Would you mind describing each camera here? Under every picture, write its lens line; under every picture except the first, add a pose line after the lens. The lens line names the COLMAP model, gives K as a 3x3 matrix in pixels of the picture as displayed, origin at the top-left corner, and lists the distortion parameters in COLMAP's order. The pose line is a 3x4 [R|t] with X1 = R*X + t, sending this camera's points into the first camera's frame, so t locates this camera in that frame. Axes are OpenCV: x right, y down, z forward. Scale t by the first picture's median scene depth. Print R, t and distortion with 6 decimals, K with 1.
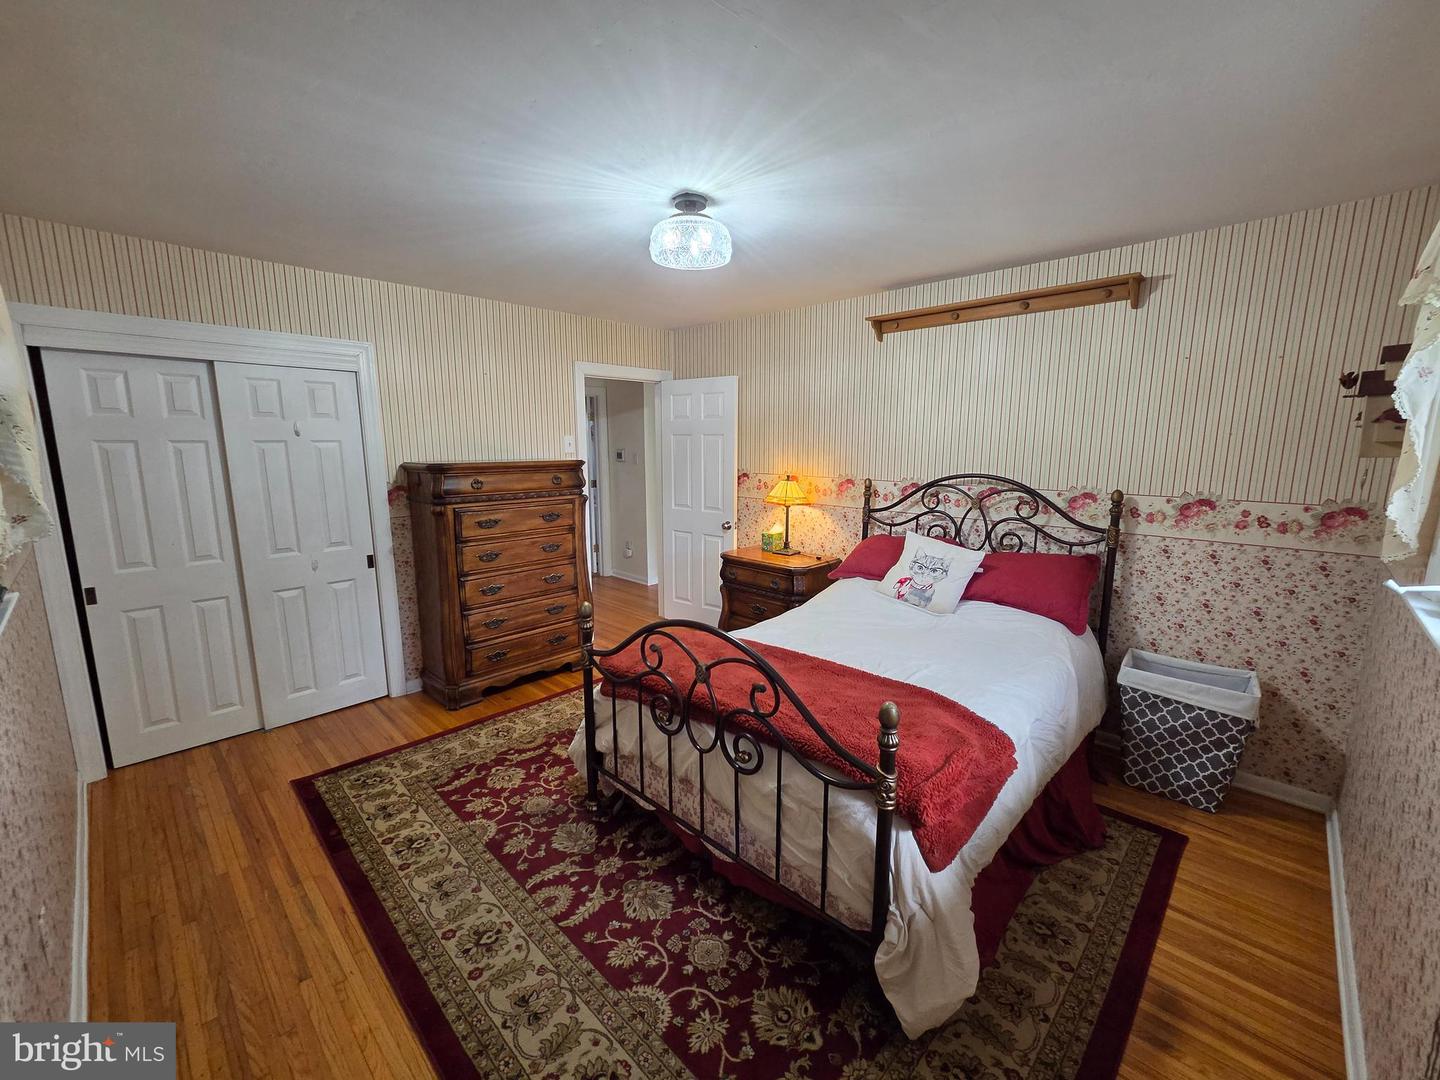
lens RADIAL K [[586.8, 0, 720.5], [0, 586.8, 538.0], [0, 0, 1]] dist [-0.006005, -0.001172]
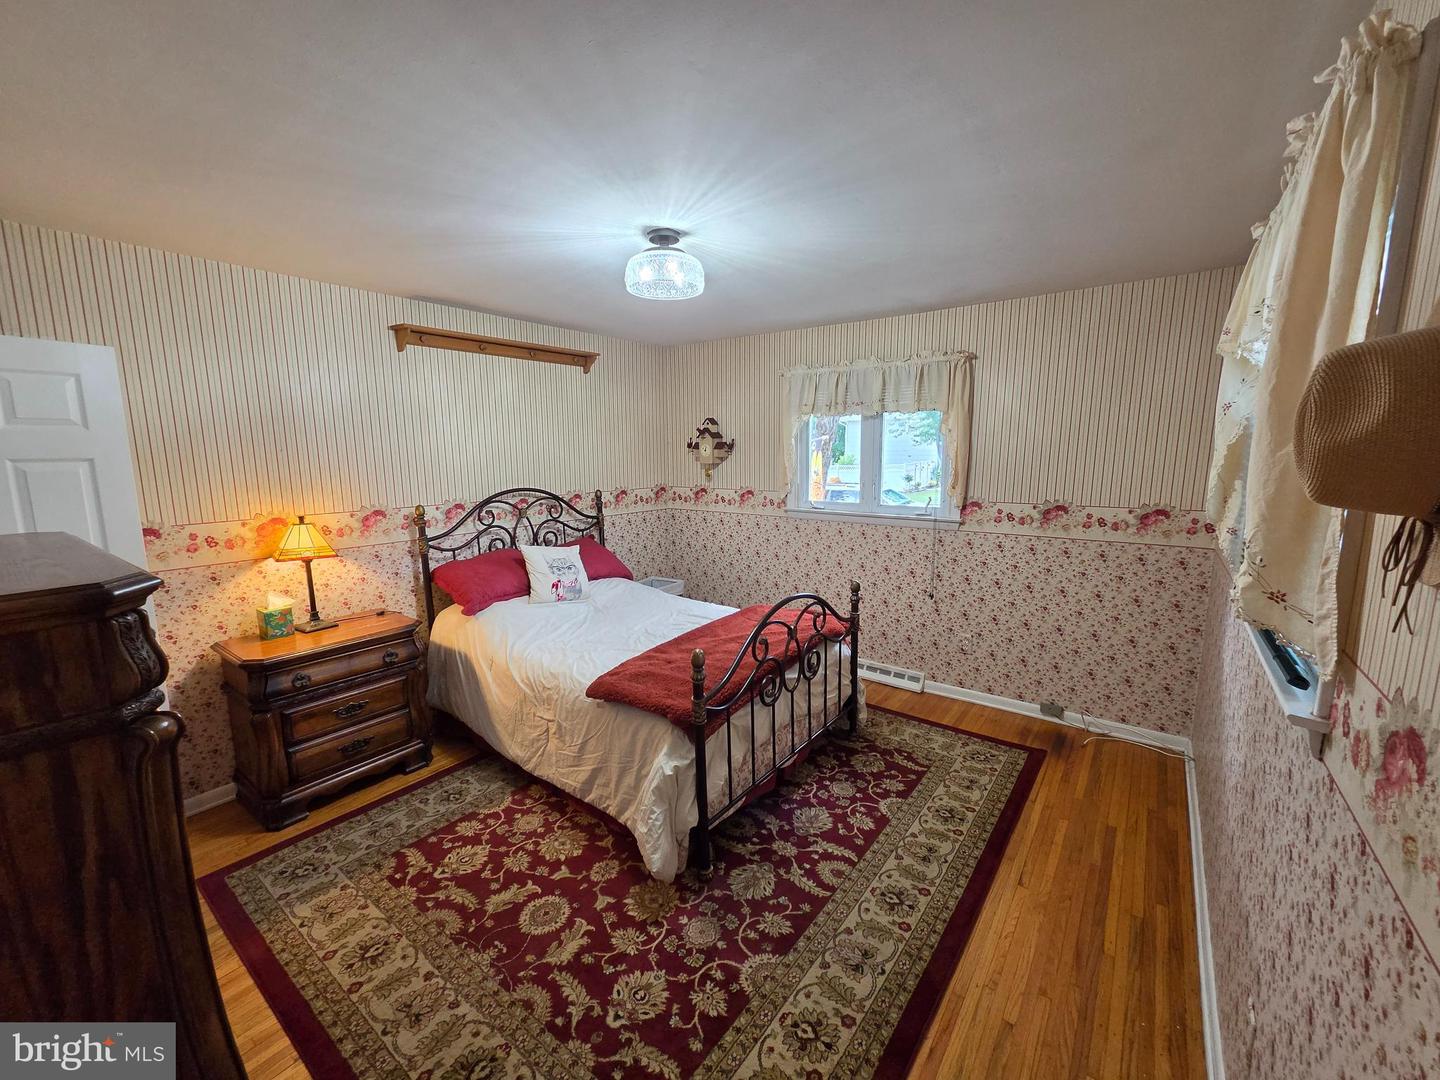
lens RADIAL K [[586.8, 0, 718.2], [0, 586.8, 540.9], [0, 0, 1]] dist [-0.006005, -0.001172]
pose [[-0.113677, -0.155659, 0.981248, -1.157679], [0.170395, 0.969962, 0.173609, -0.215059], [-0.978797, 0.186935, -0.083739, 1.091433]]
